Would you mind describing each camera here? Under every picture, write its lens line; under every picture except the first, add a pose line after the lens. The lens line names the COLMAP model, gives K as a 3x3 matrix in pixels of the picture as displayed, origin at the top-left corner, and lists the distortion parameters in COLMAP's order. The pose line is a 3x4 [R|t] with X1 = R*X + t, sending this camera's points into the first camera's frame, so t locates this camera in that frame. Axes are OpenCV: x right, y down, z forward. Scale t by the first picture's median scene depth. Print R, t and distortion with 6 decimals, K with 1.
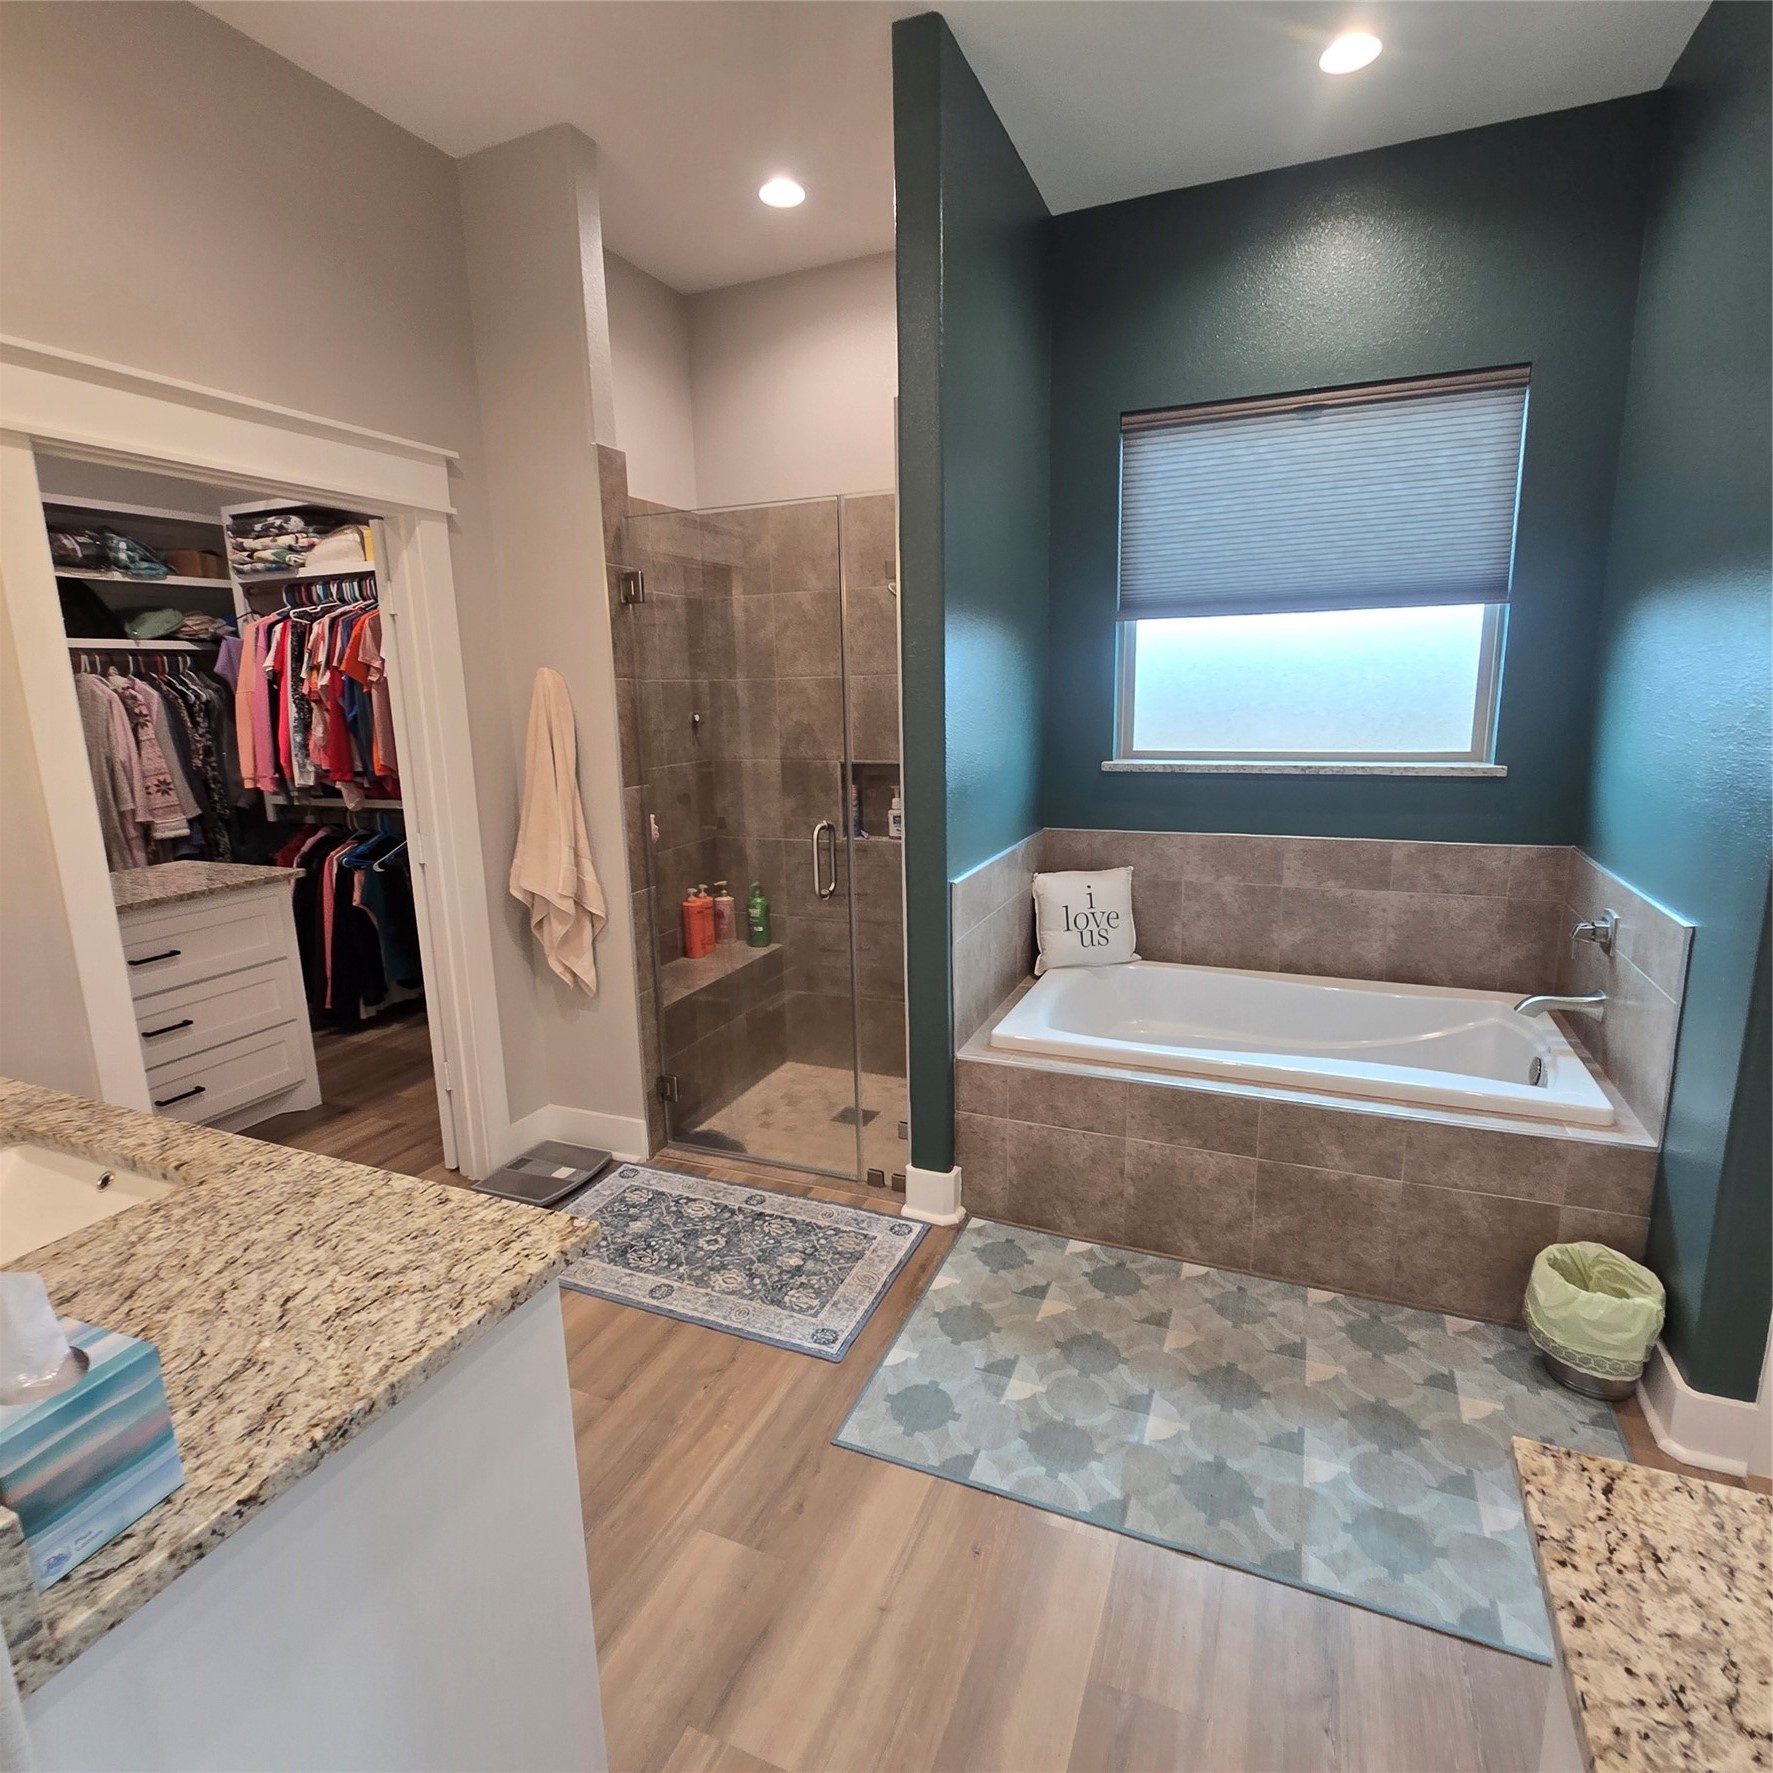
lens RADIAL K [[967.0, 0, 894.0], [0, 967.0, 881.0], [0, 0, 1]] dist [-0.002279, -0.000059]
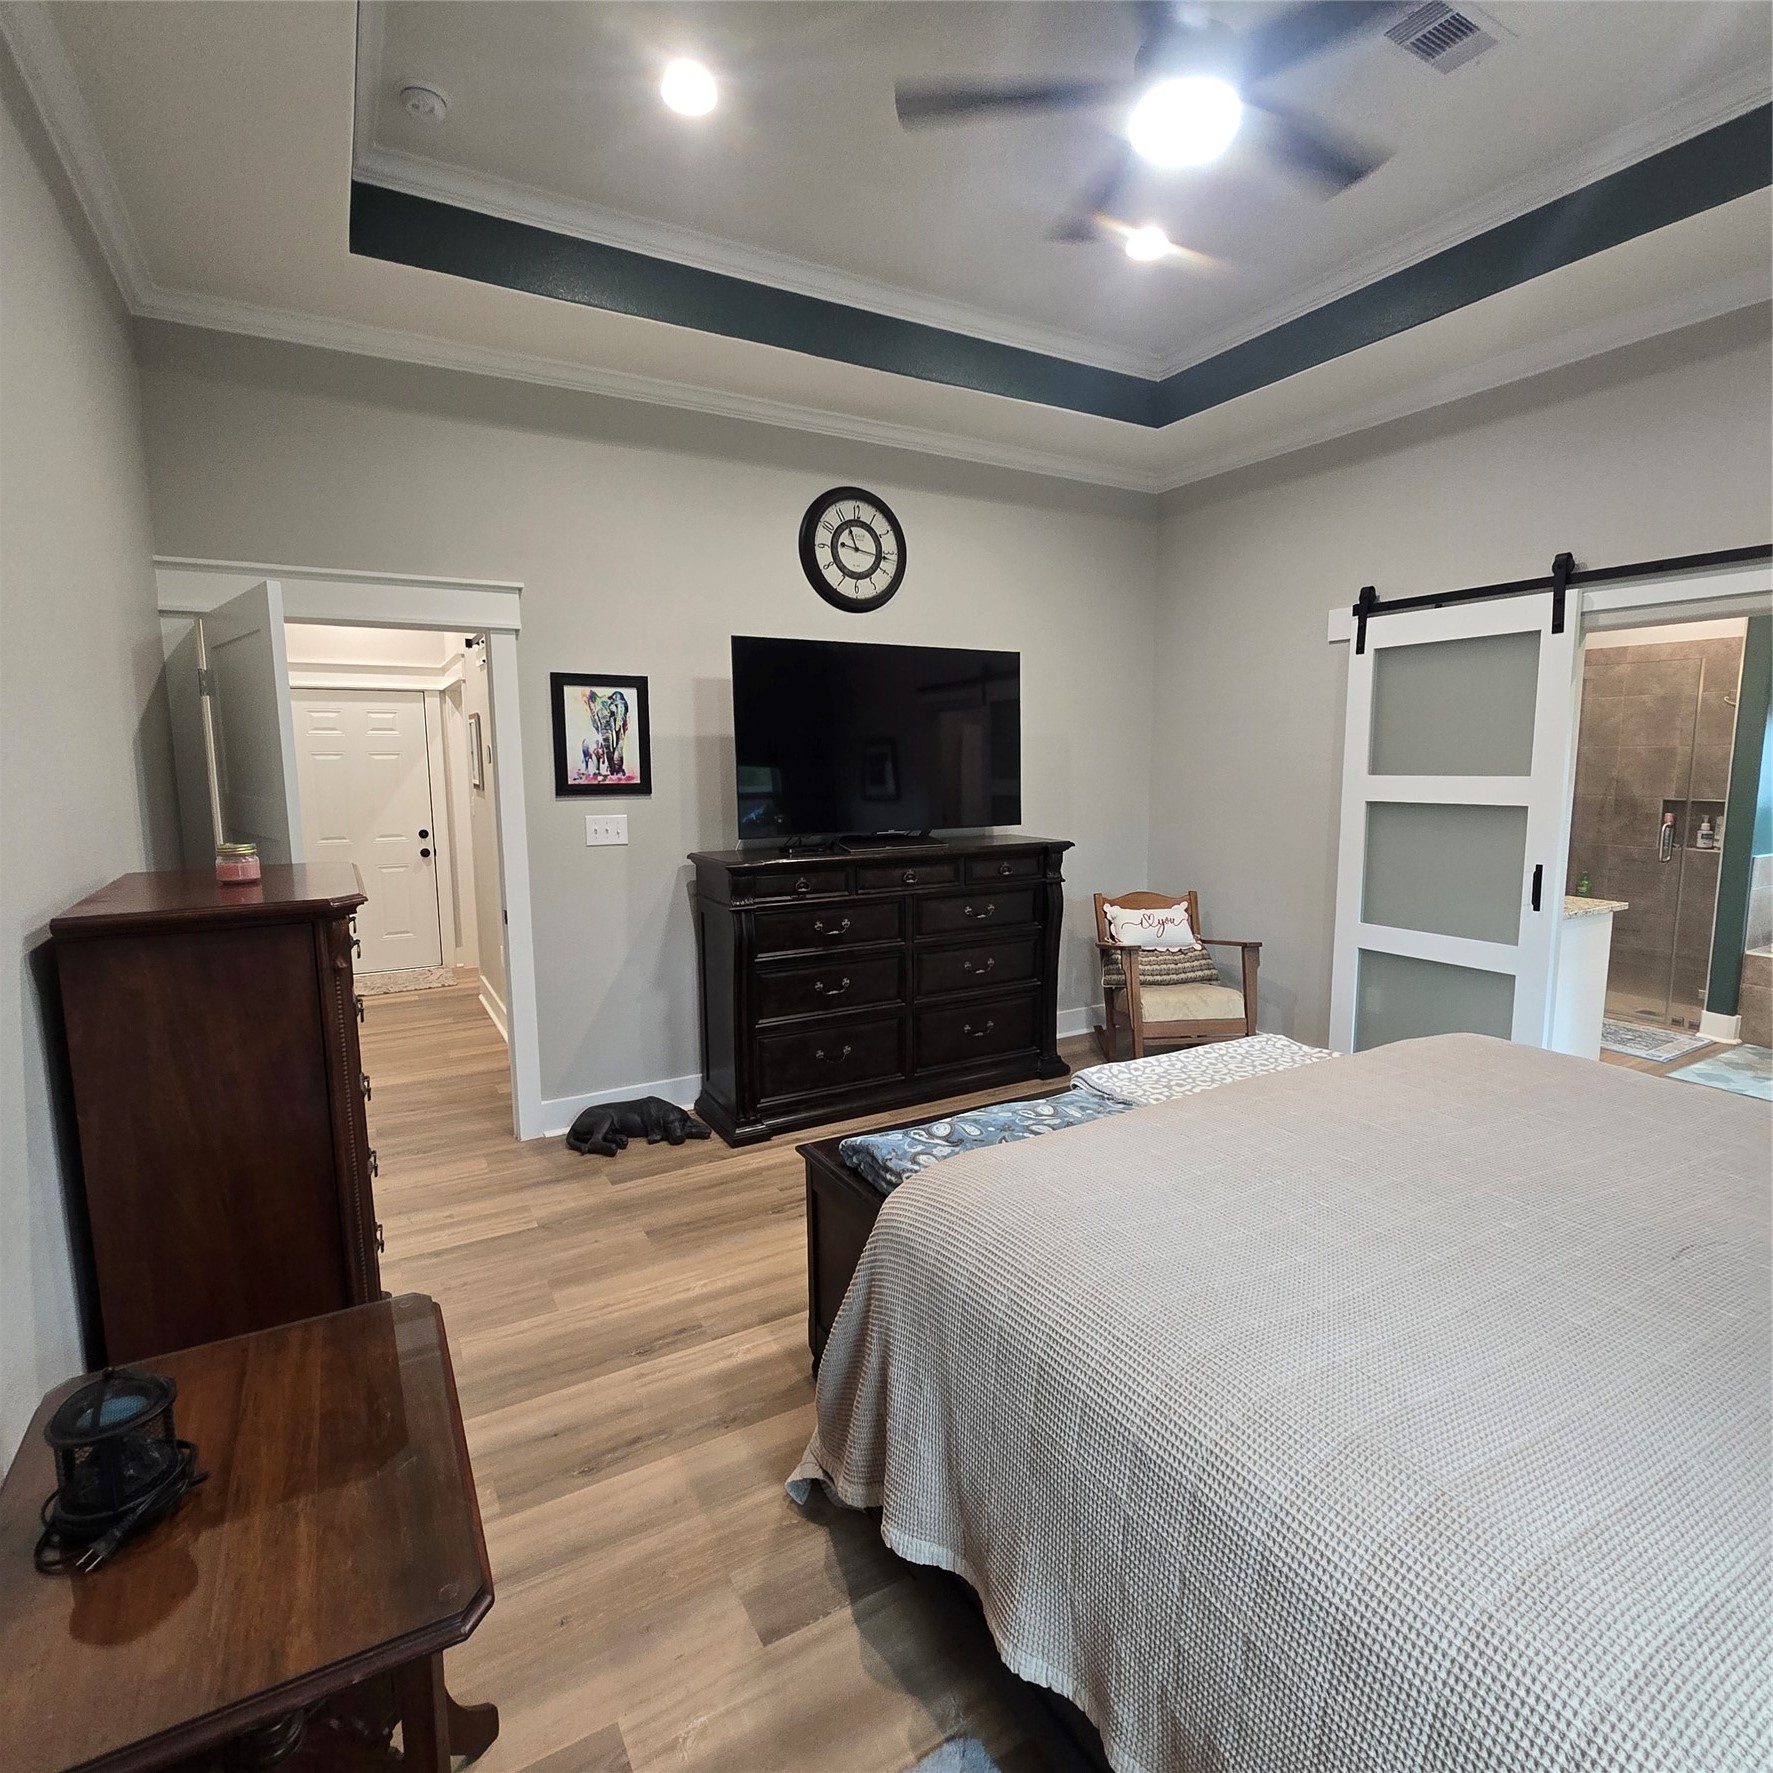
lens RADIAL K [[967.0, 0, 894.0], [0, 967.0, 881.0], [0, 0, 1]] dist [-0.002279, -0.000059]
pose [[0.796417, 0.095519, -0.597157, -0.131039], [-0.132183, 0.991066, -0.017762, 0.270440], [0.590126, 0.093080, 0.801928, -1.328654]]
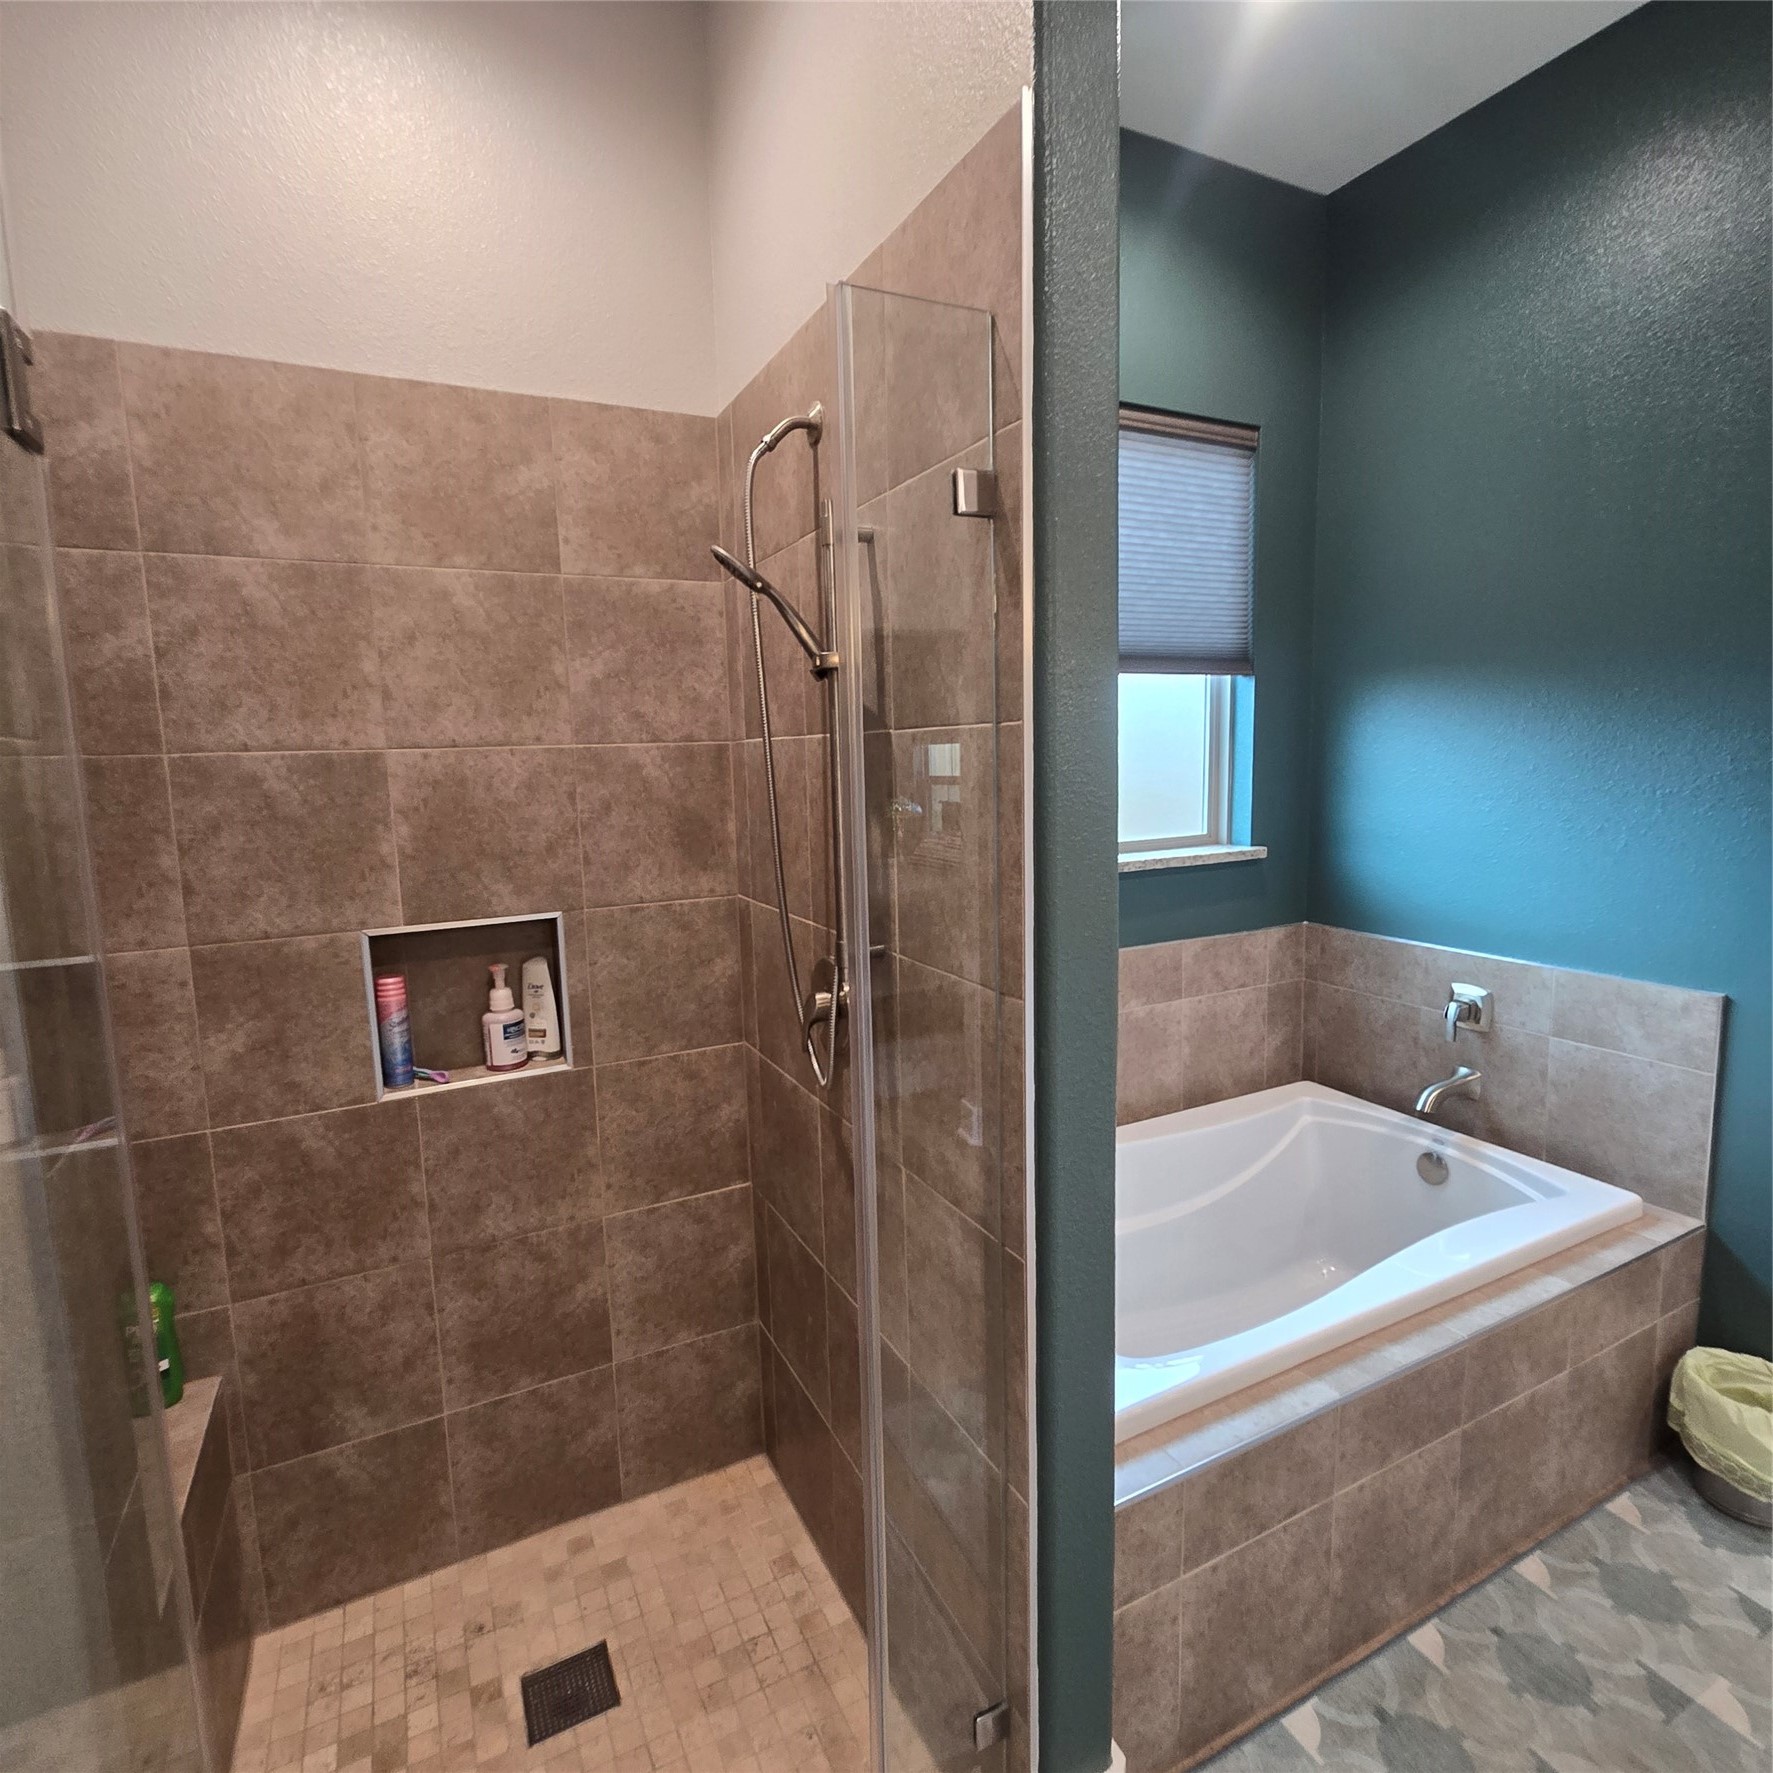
lens RADIAL K [[959.4, 0, 886.9], [0, 959.4, 878.0], [0, 0, 1]] dist [-0.002479, -0.001150]
pose [[0.646081, -0.090253, 0.757914, -0.308547], [0.162961, 0.986399, -0.021454, -0.127040], [-0.745670, 0.137371, 0.652002, 0.658121]]
